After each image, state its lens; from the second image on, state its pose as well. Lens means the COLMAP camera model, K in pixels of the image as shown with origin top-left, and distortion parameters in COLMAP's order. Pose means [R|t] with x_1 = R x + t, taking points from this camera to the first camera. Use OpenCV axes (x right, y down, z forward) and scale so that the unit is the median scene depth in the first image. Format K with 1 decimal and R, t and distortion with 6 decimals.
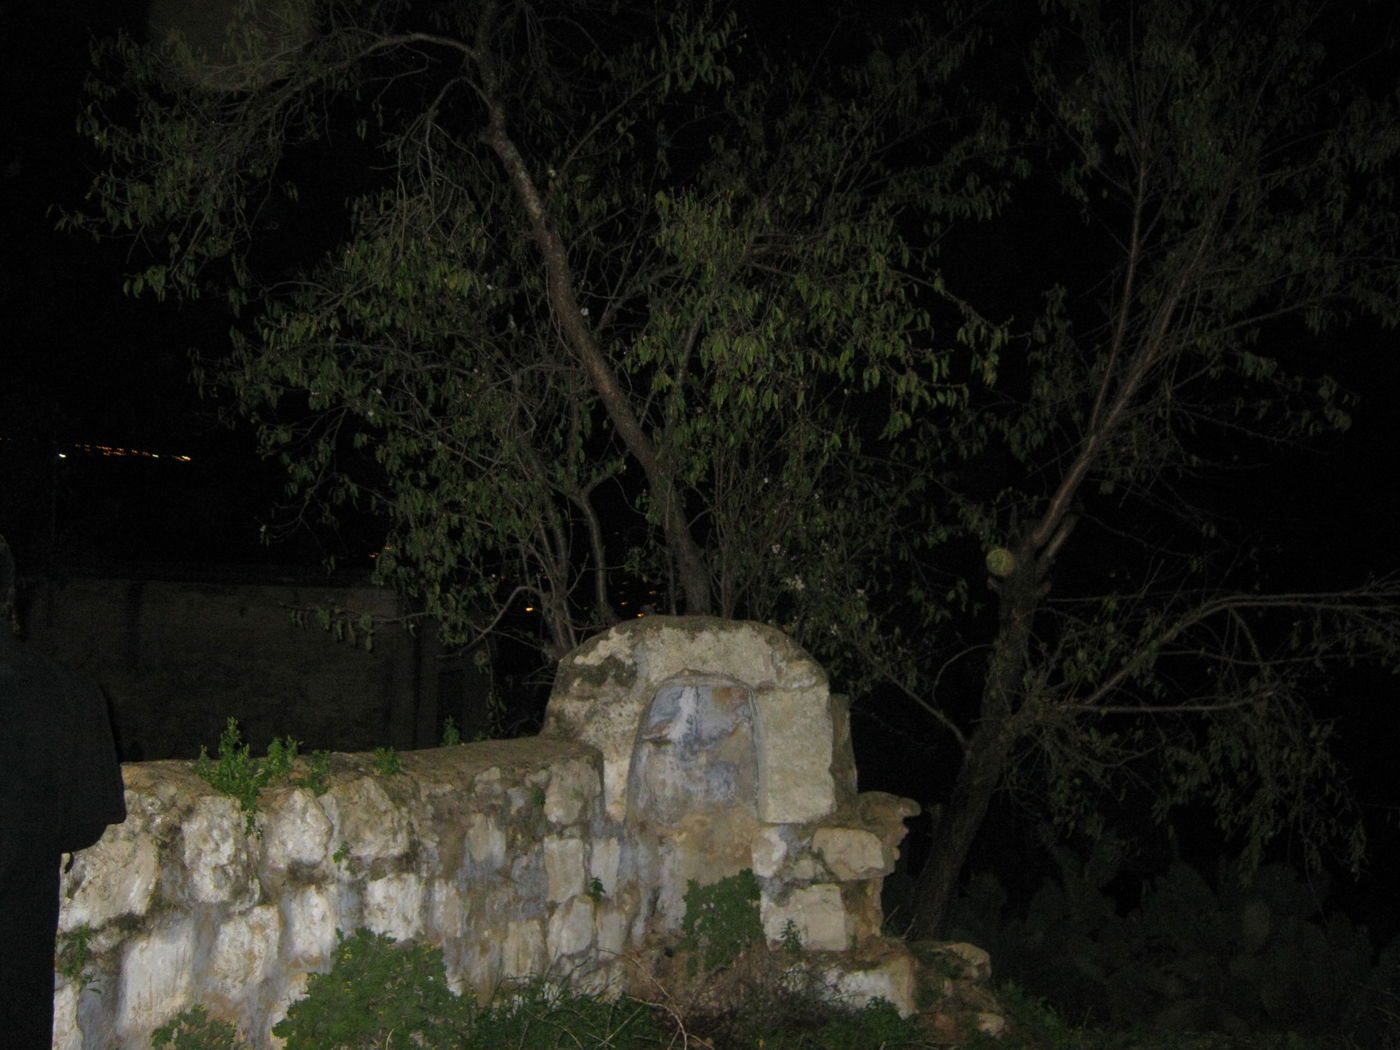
lens RADIAL K [[1570.8, 0, 700.4], [0, 1570.8, 492.7], [0, 0, 1]] dist [-0.096170, 0.026770]
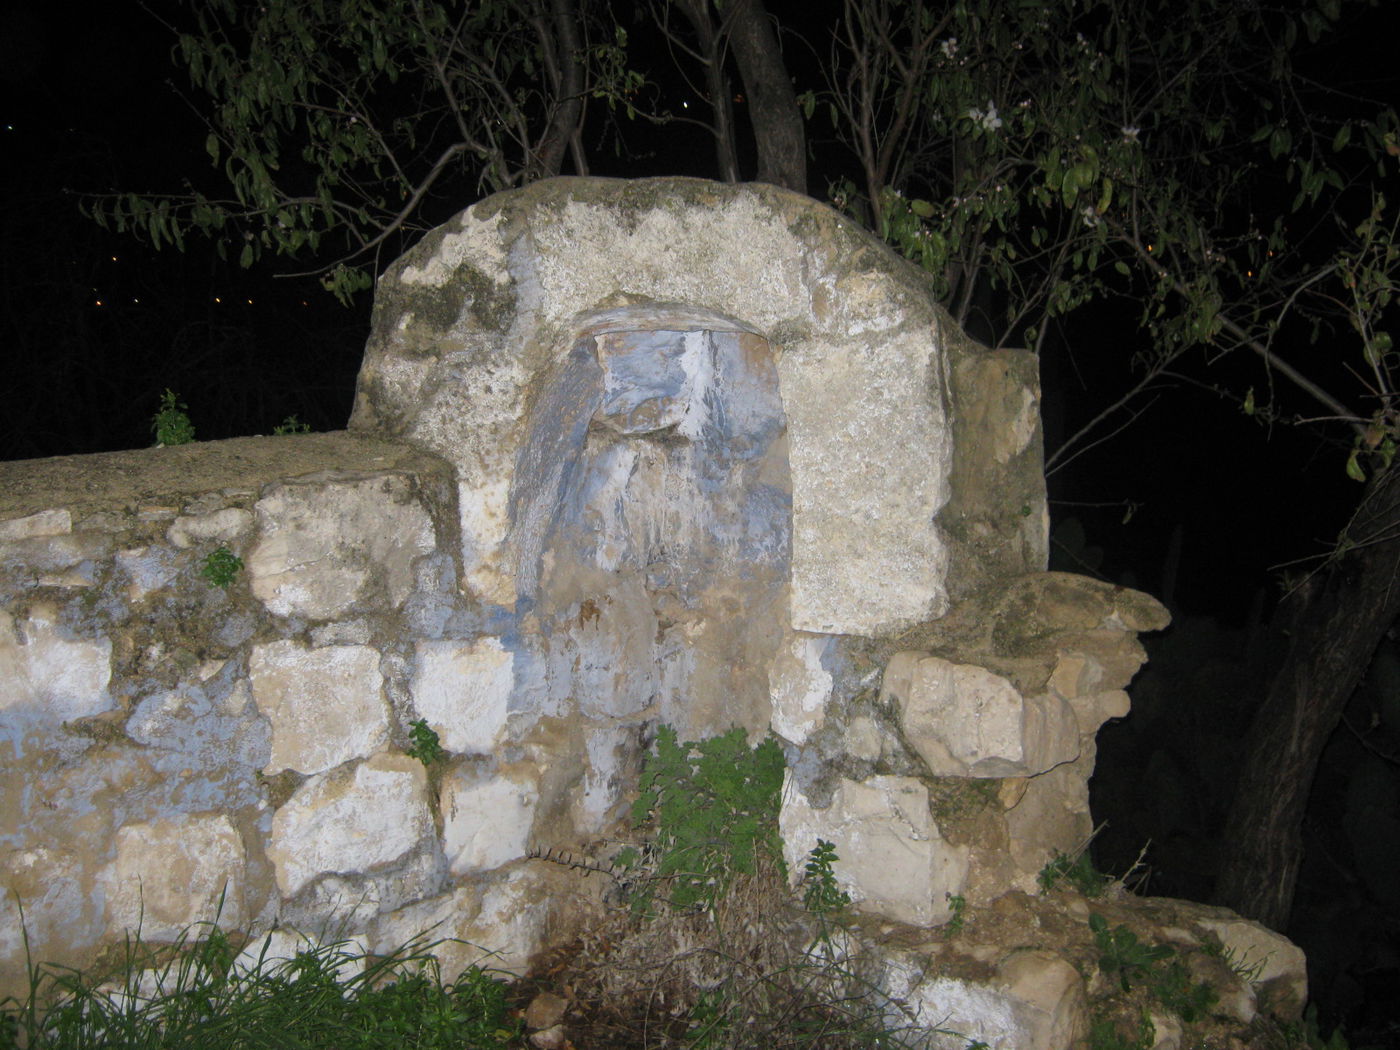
lens RADIAL K [[1570.8, 0, 700.4], [0, 1570.8, 492.7], [0, 0, 1]] dist [-0.096170, 0.026770]
pose [[0.922866, 0.043380, -0.382671, 0.192574], [0.044309, 0.975078, 0.217393, 0.071303], [0.382564, -0.217581, 0.897944, 0.588572]]
